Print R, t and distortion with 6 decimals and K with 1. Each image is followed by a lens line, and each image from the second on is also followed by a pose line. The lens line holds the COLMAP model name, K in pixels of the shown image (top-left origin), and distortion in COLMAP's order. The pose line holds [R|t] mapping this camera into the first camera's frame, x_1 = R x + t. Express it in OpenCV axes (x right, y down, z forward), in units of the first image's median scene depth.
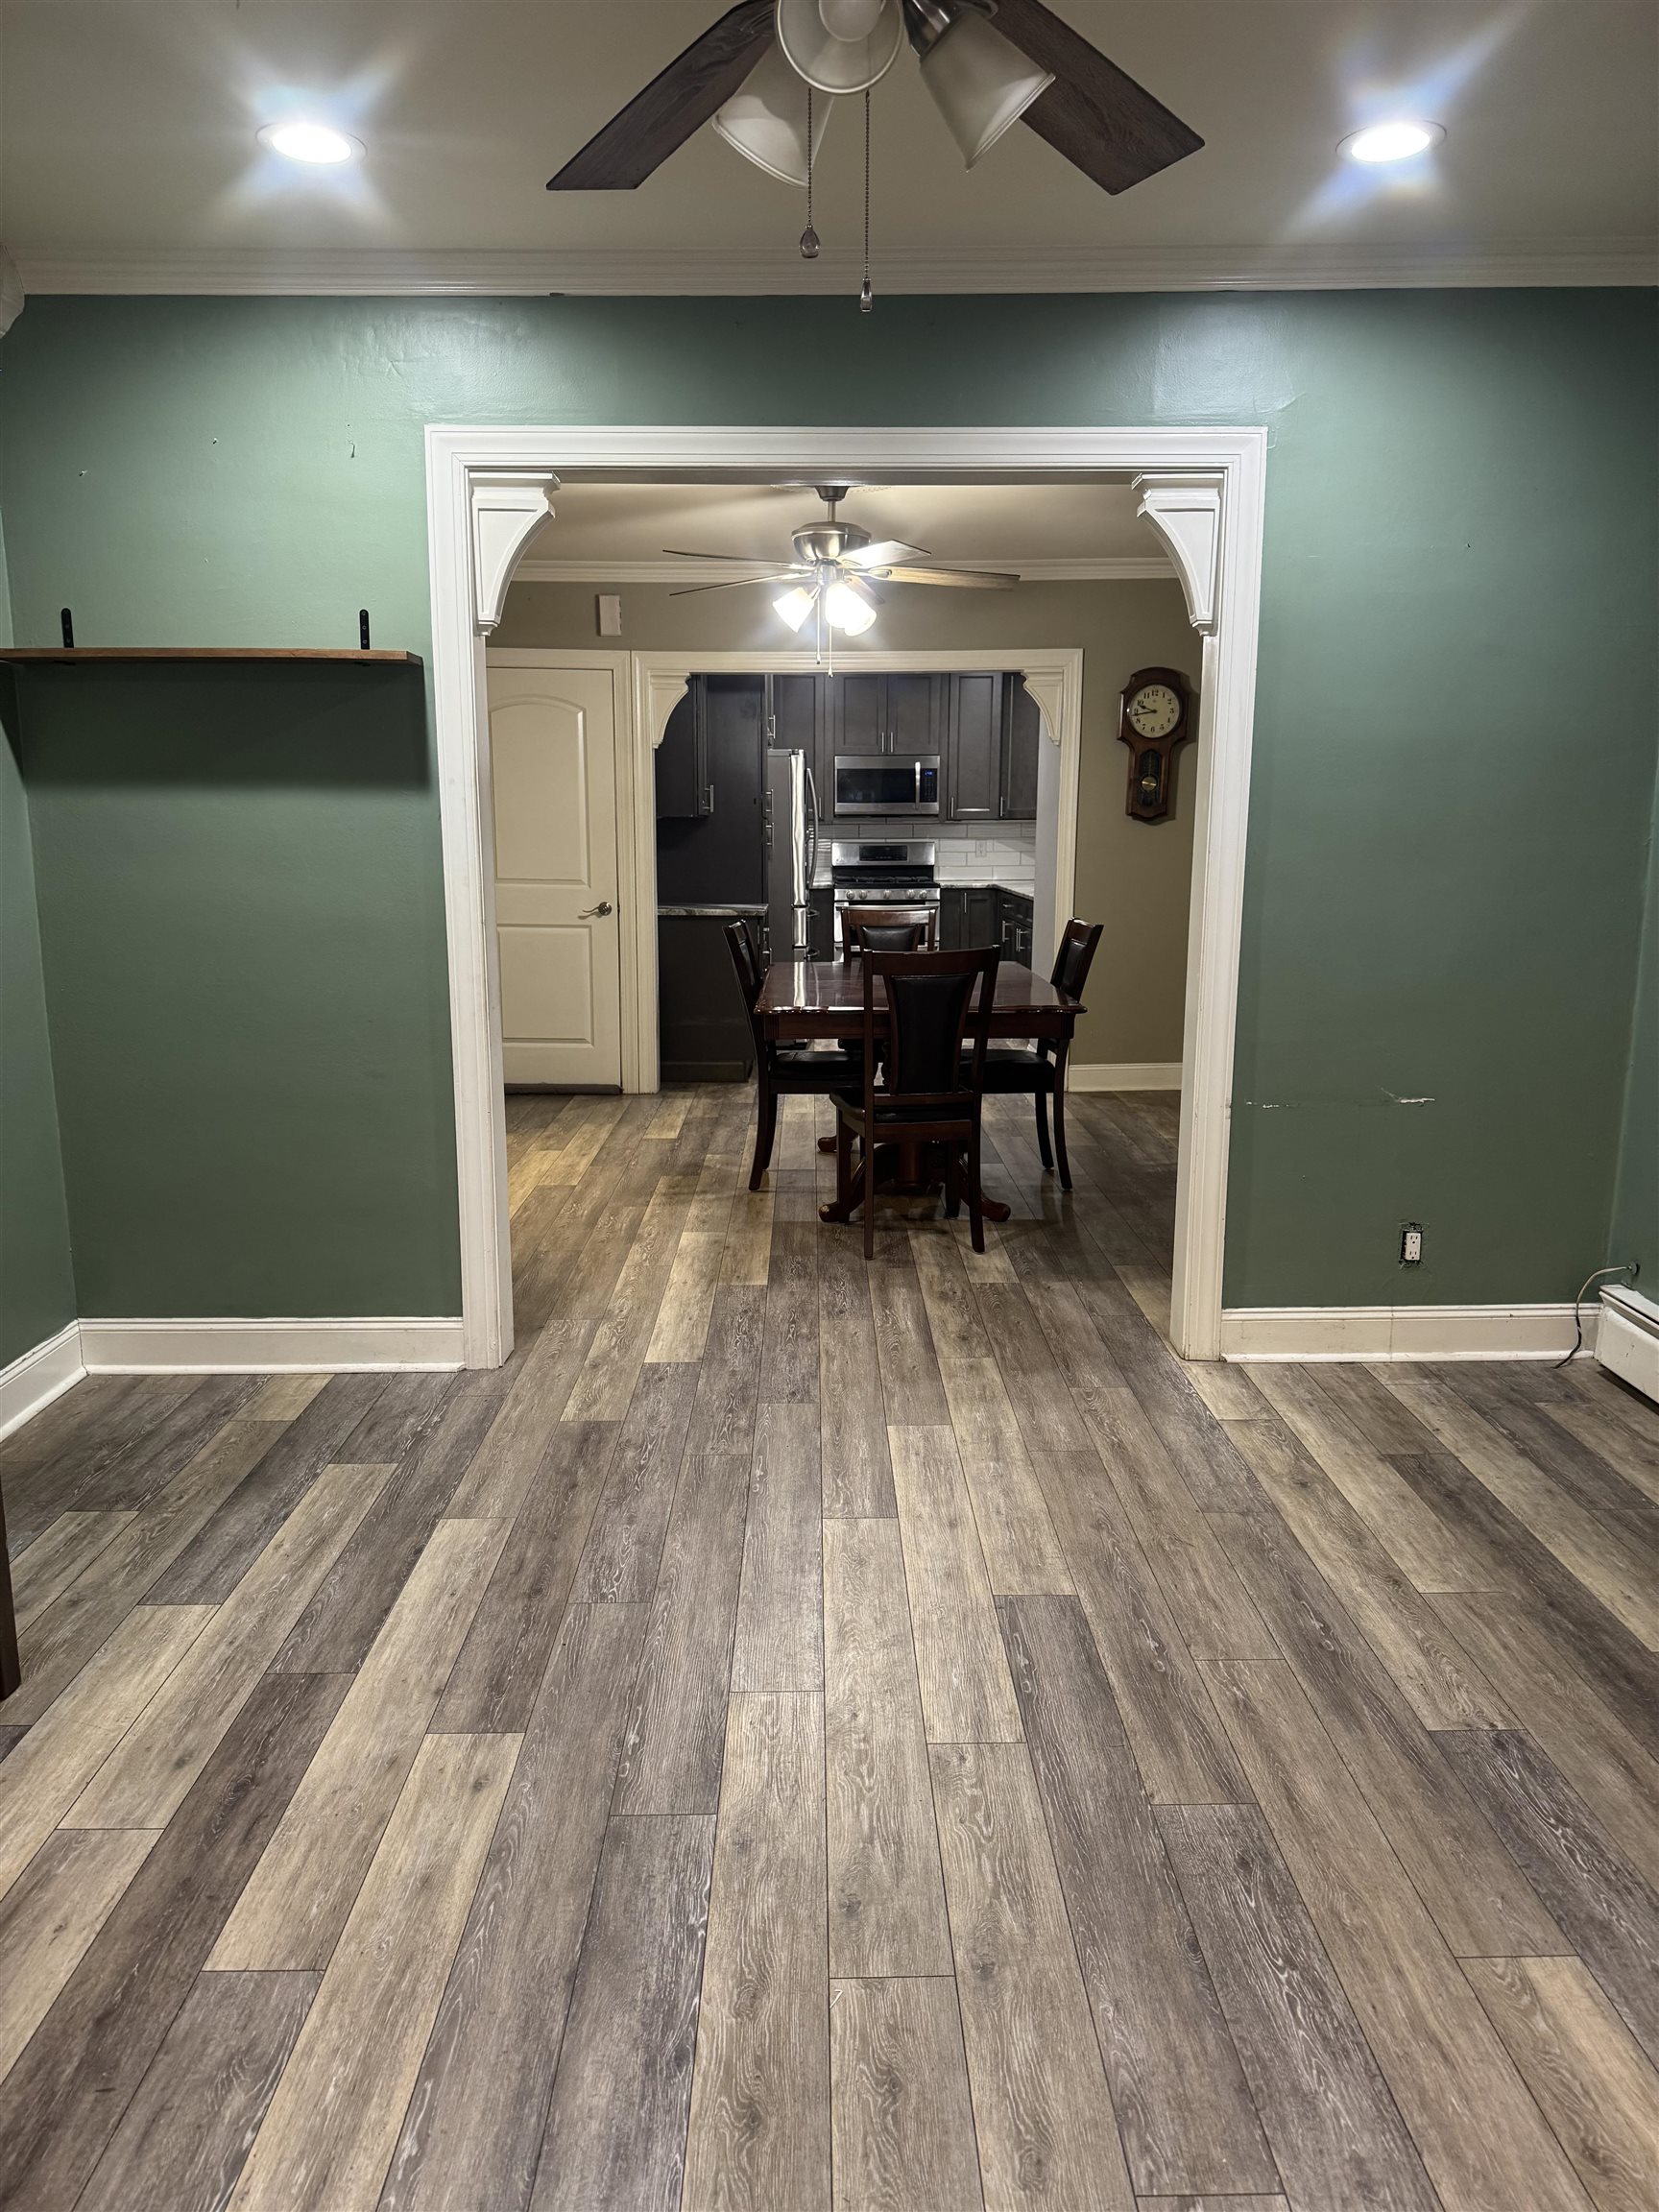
lens RADIAL K [[1562.9, 0, 823.1], [0, 1562.9, 1092.7], [0, 0, 1]] dist [-0.001067, -0.023347]
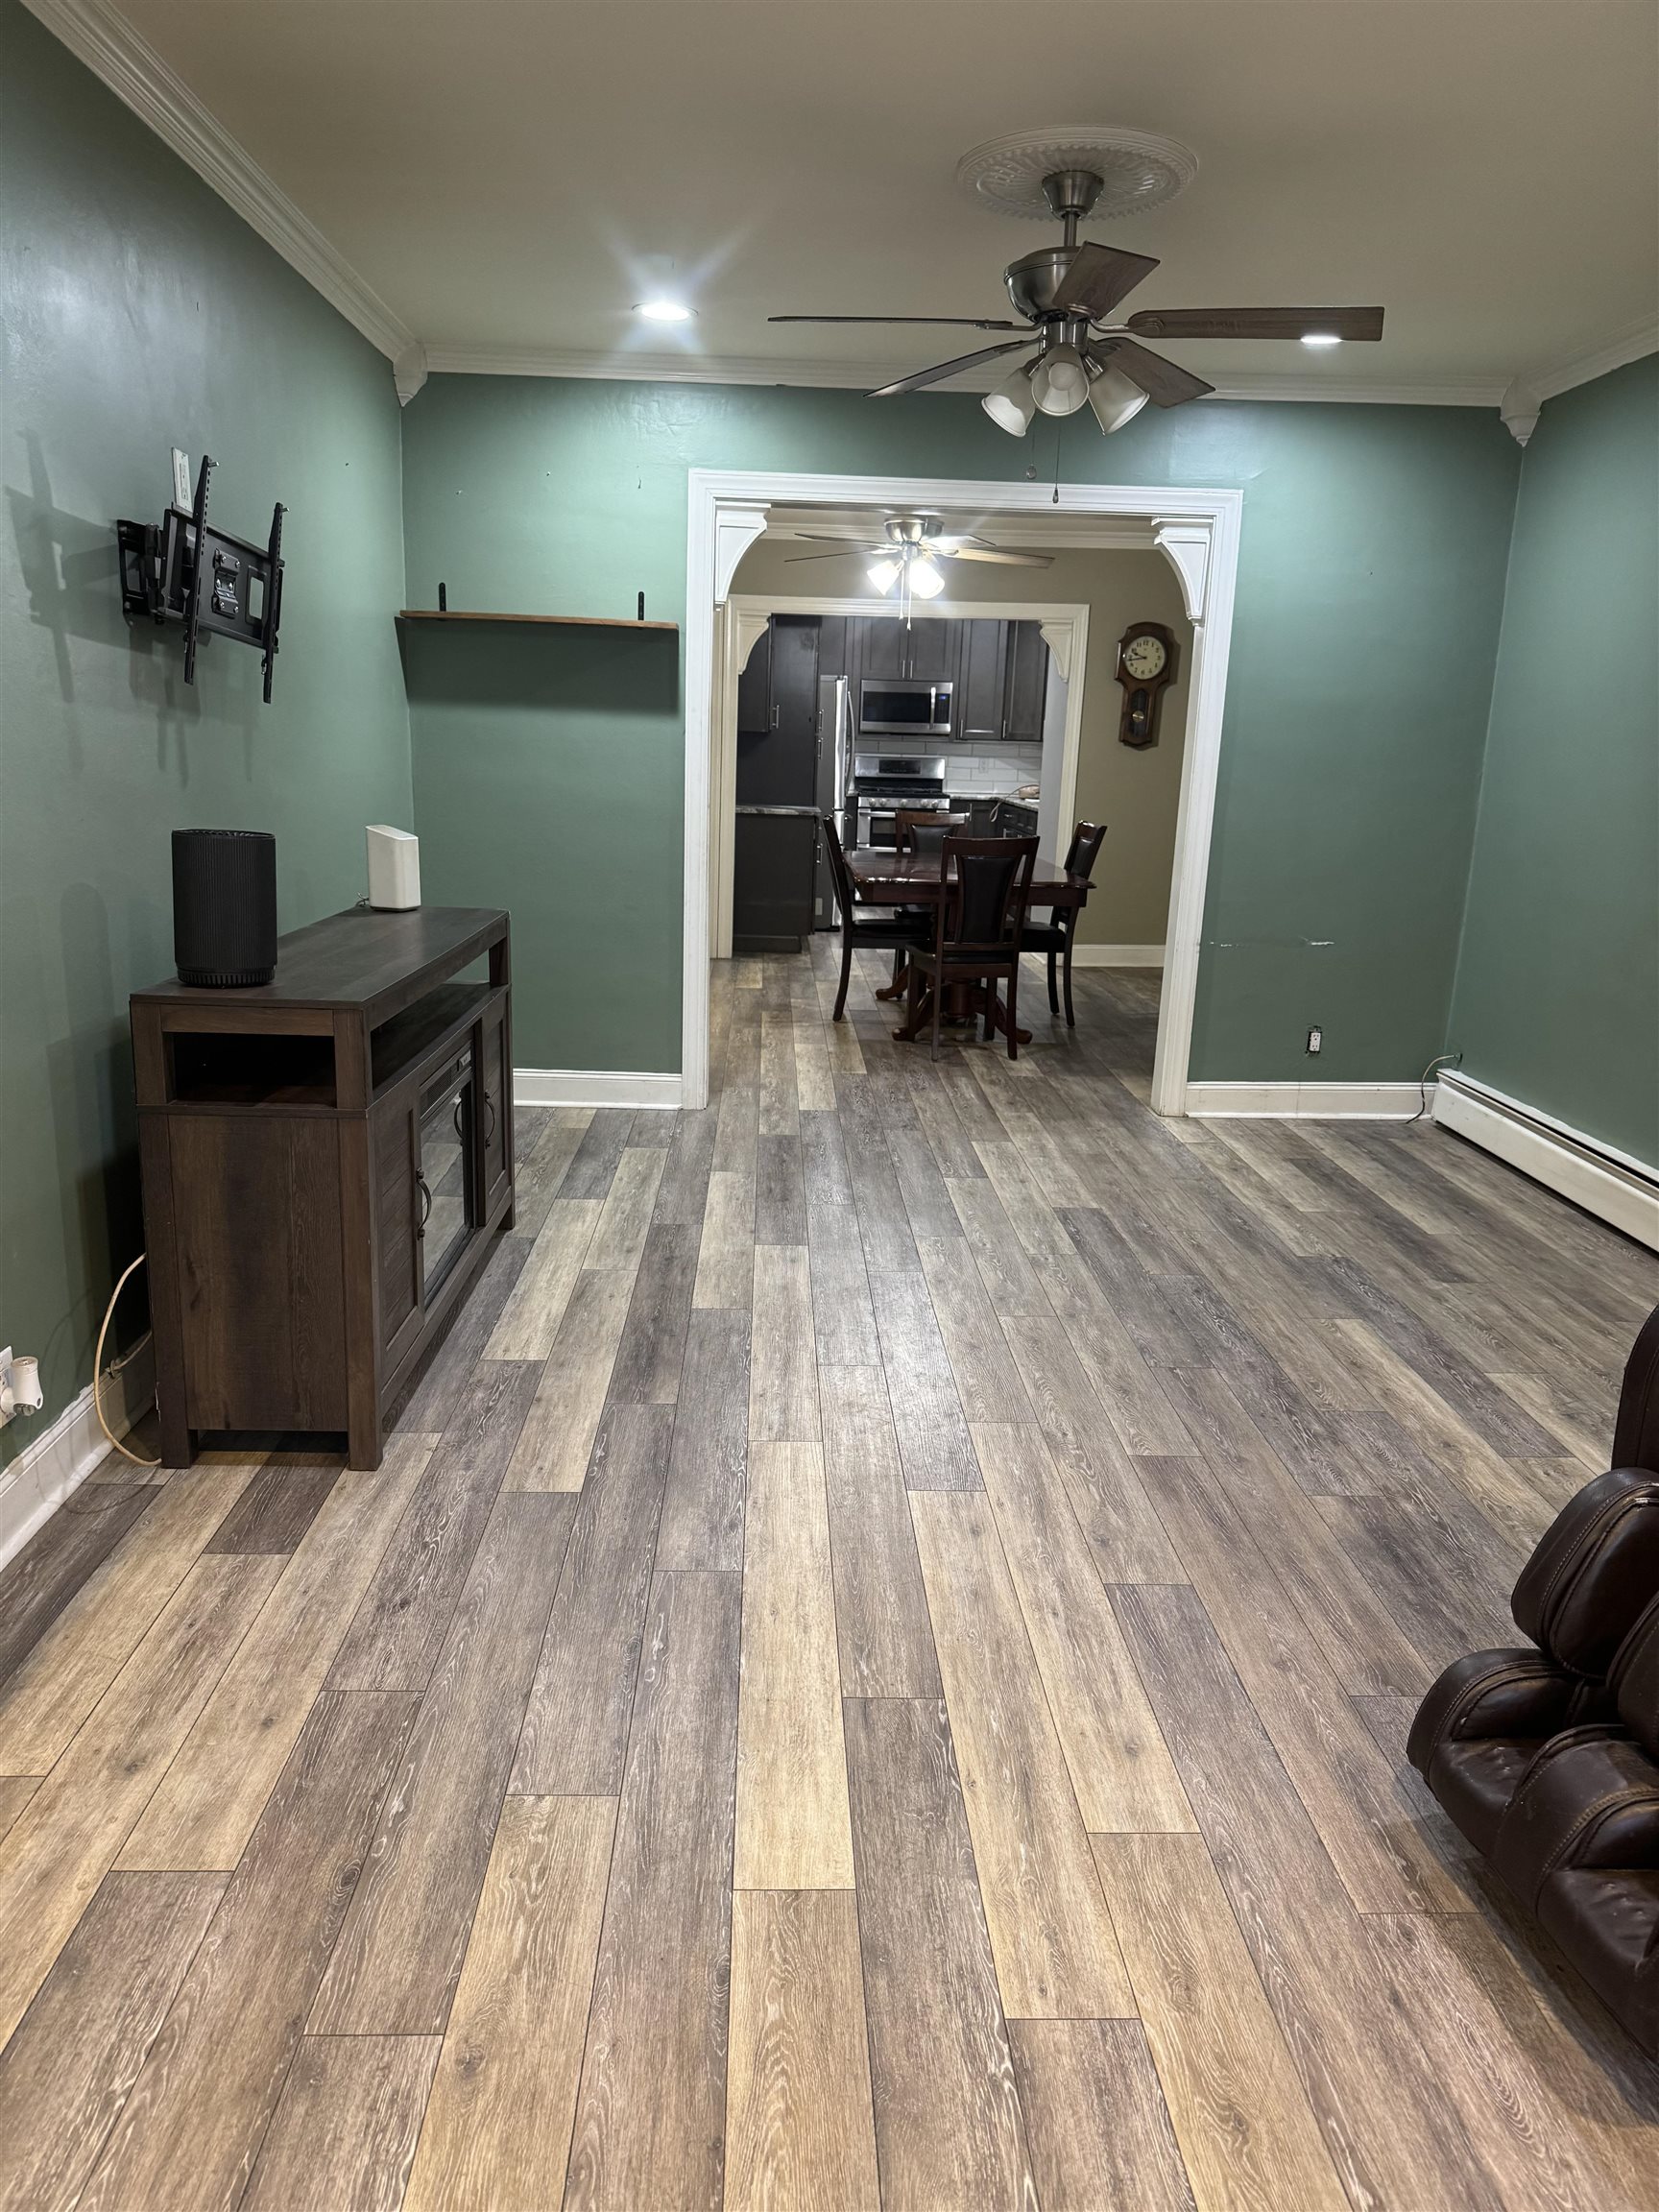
lens RADIAL K [[1562.9, 0, 816.0], [0, 1562.9, 1125.4], [0, 0, 1]] dist [-0.001067, -0.023347]
pose [[0.999420, 0.022346, 0.025694, -0.139914], [-0.024172, 0.997032, 0.073090, 0.081060], [-0.023985, -0.073669, 0.996994, -0.494437]]
